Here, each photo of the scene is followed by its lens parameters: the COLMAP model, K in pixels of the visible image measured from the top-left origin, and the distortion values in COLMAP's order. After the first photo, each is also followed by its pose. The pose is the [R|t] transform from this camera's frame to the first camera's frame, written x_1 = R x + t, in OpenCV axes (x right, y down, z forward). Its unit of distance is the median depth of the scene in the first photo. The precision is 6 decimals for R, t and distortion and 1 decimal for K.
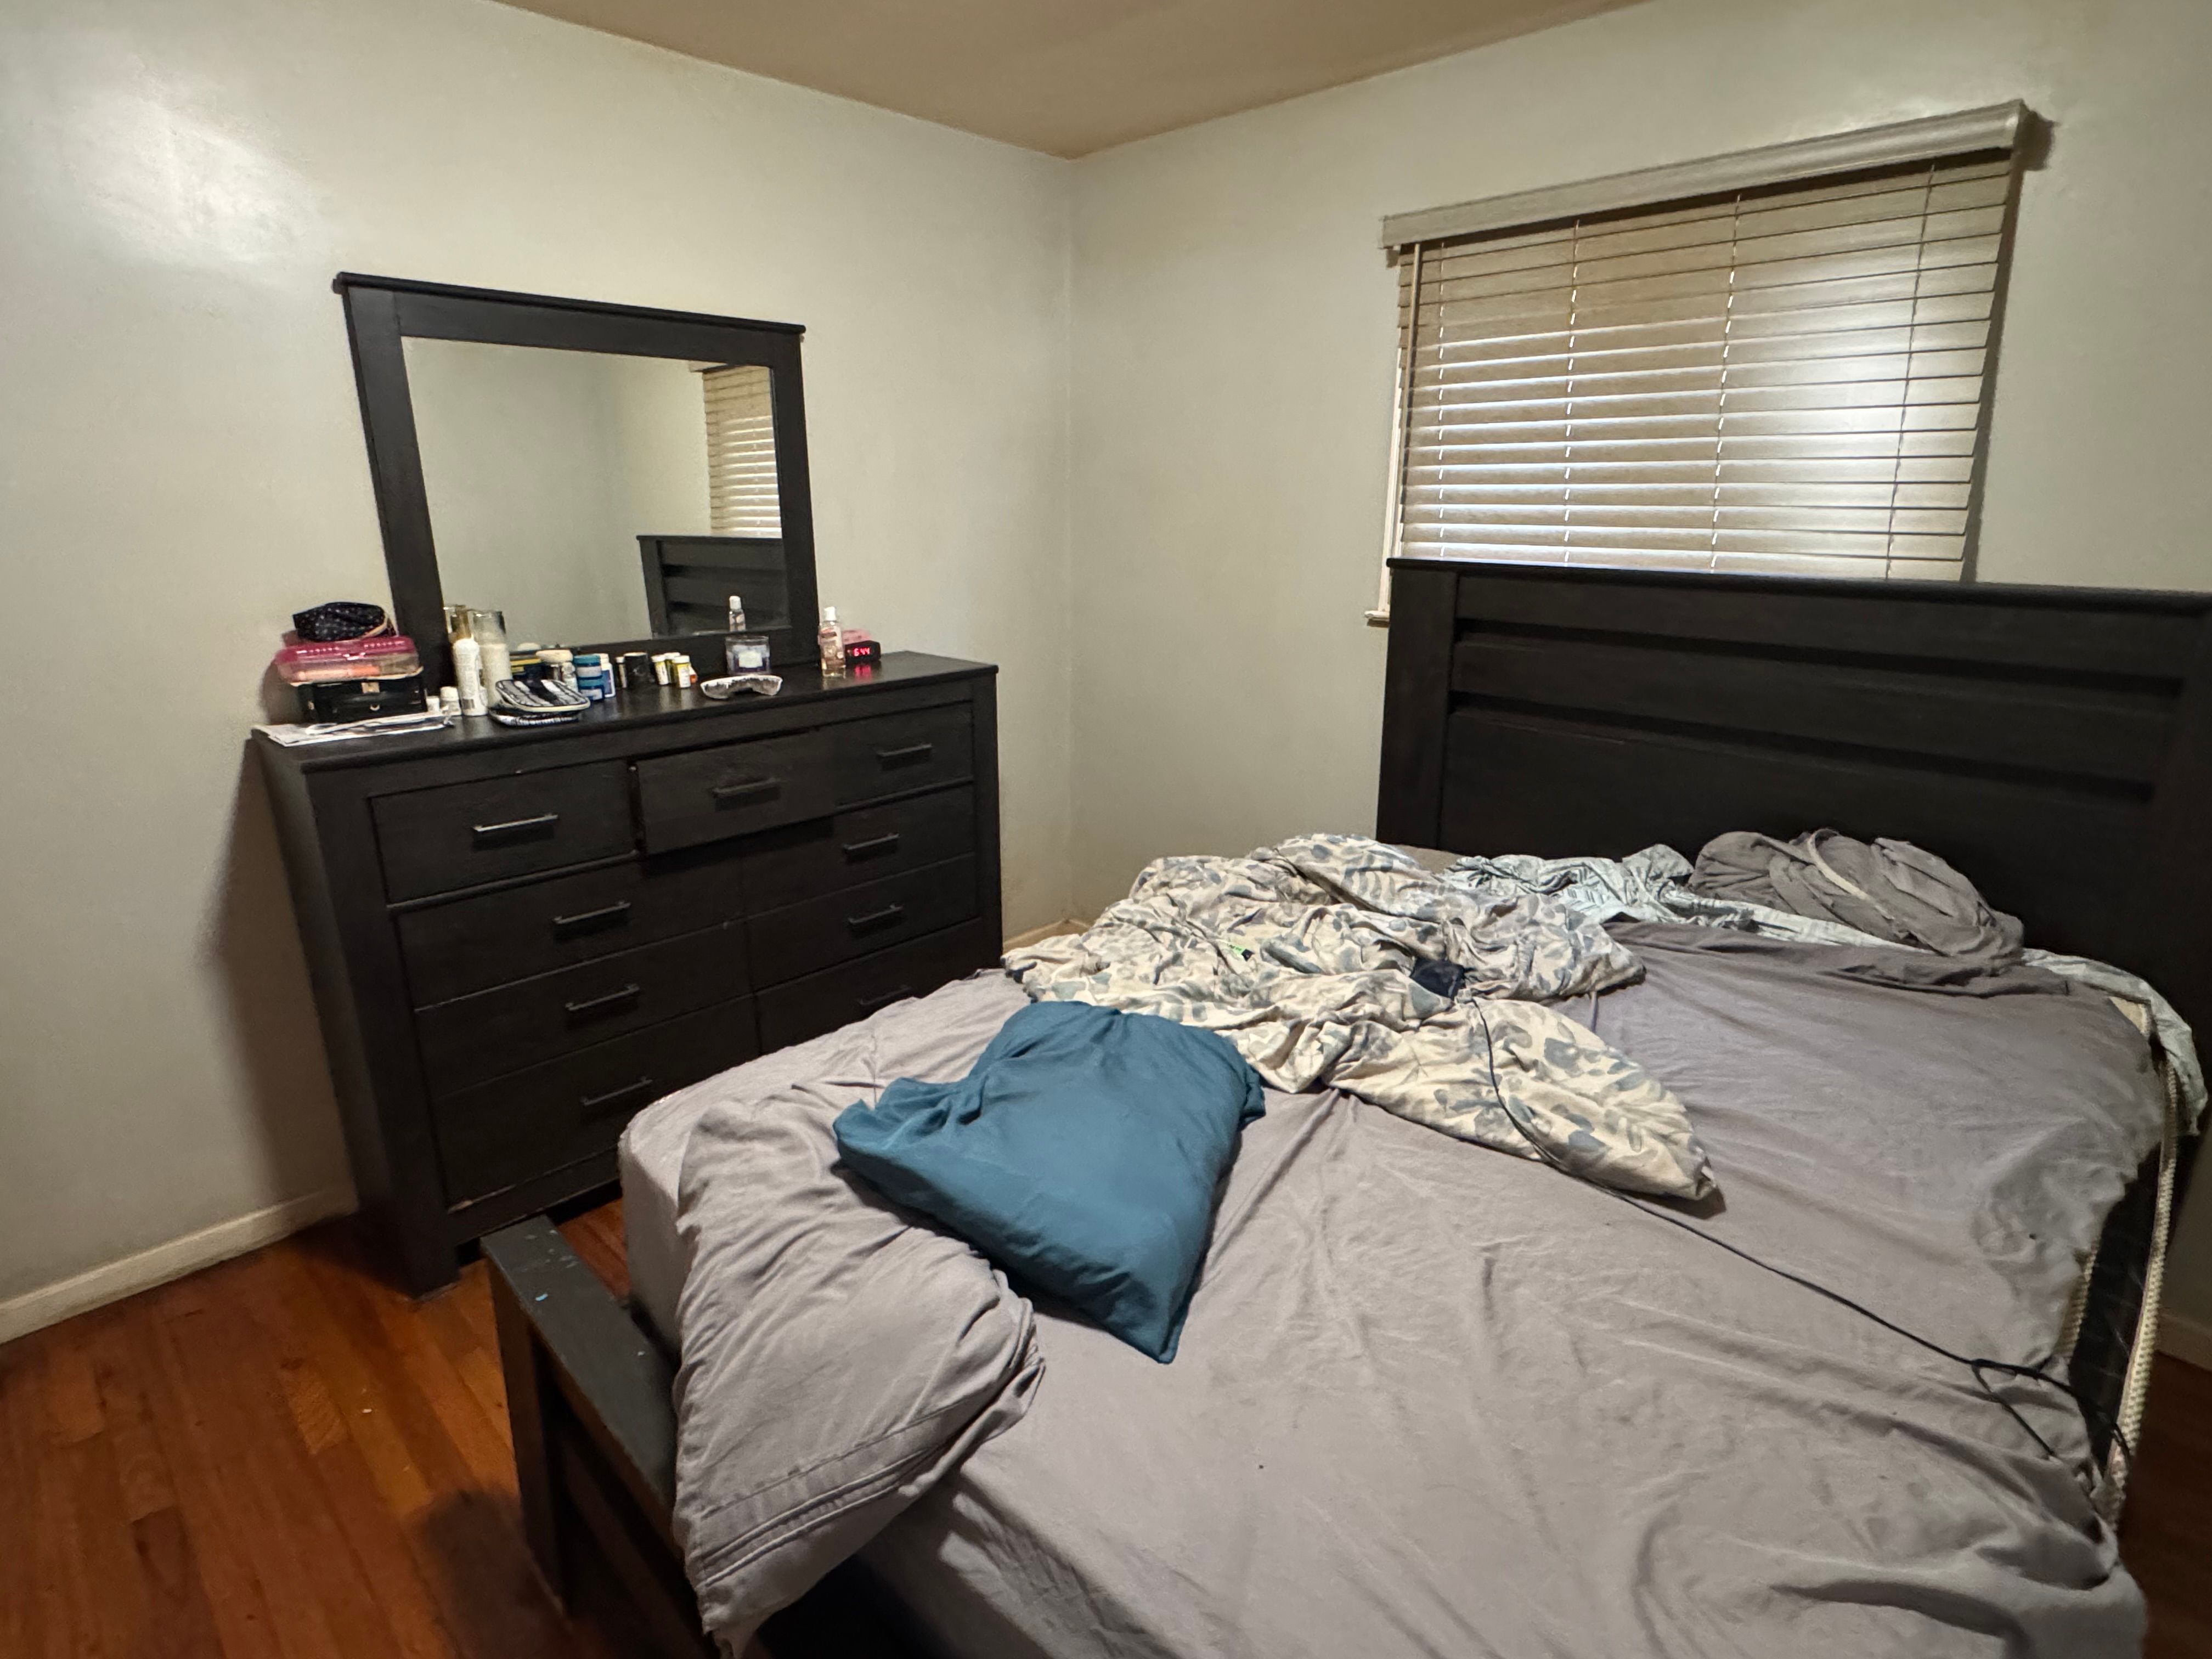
lens RADIAL K [[1134.0, 0, 1101.9], [0, 1134.0, 831.9], [0, 0, 1]] dist [-0.000677, -0.000339]
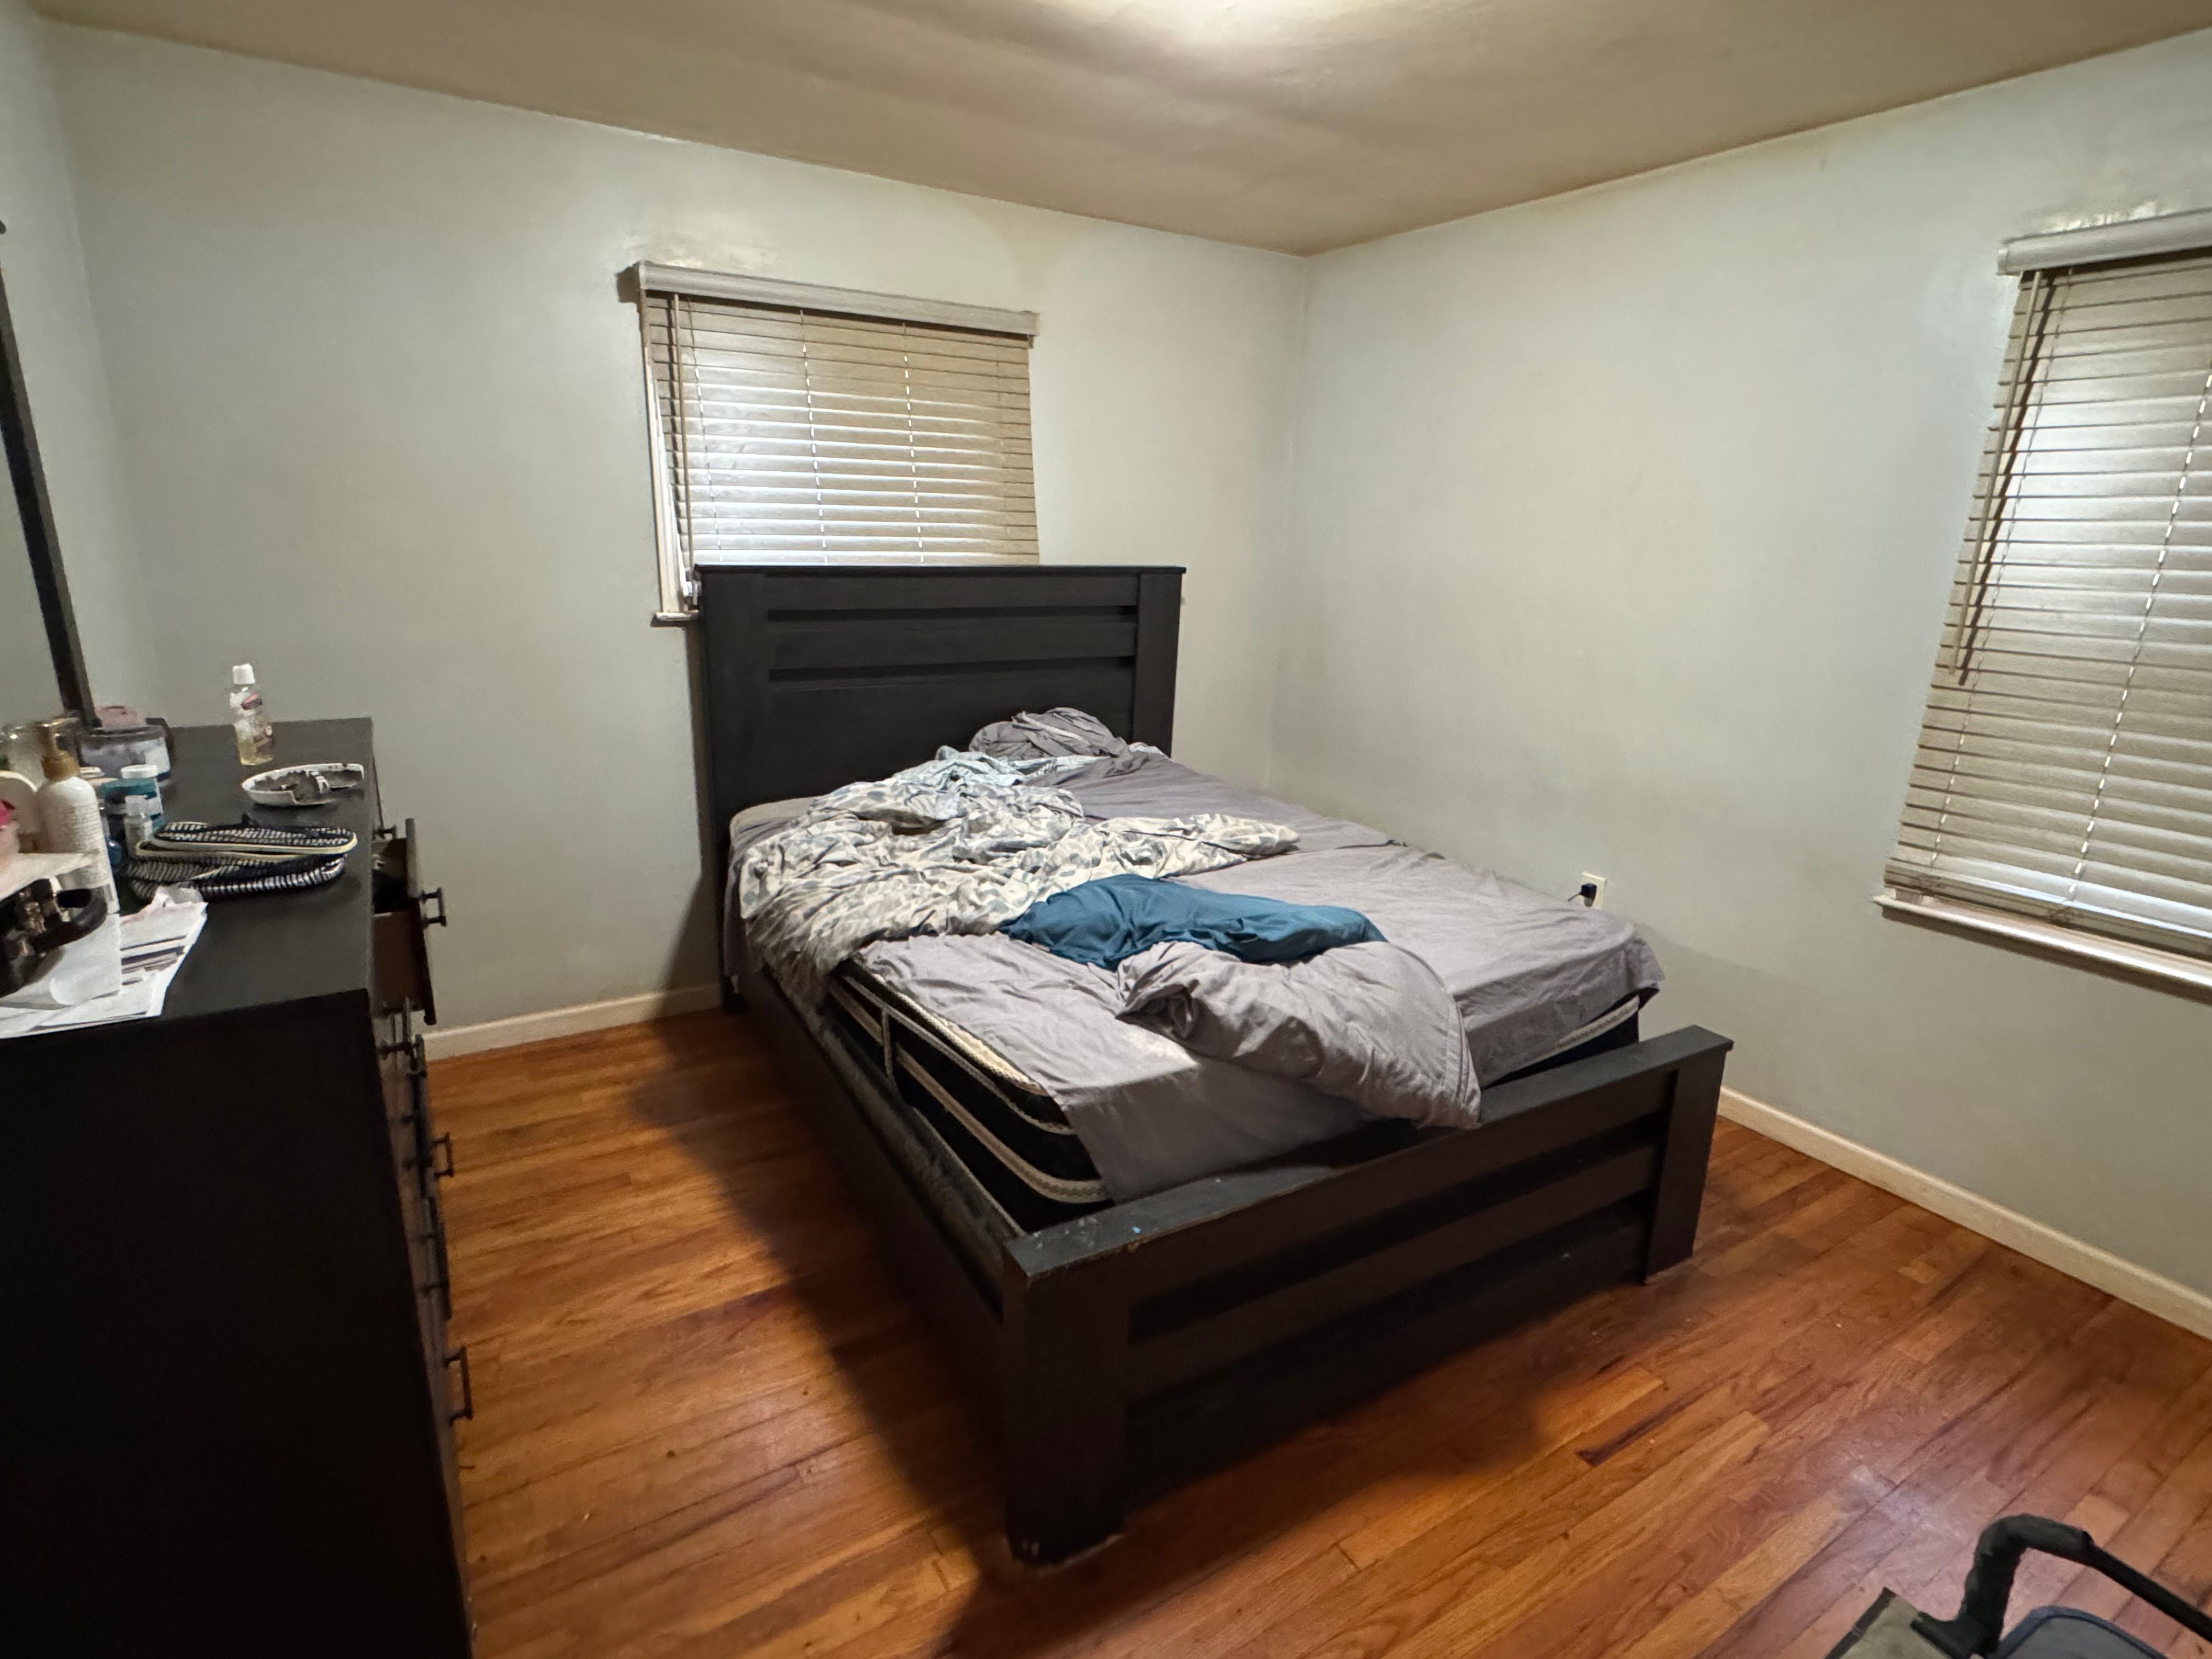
lens RADIAL K [[1134.0, 0, 1094.6], [0, 1134.0, 827.4], [0, 0, 1]] dist [-0.000677, -0.000339]
pose [[0.248882, -0.252577, 0.935020, -0.984914], [0.249327, 0.949570, 0.190141, -0.135043], [-0.935892, 0.185803, 0.299305, 0.417289]]
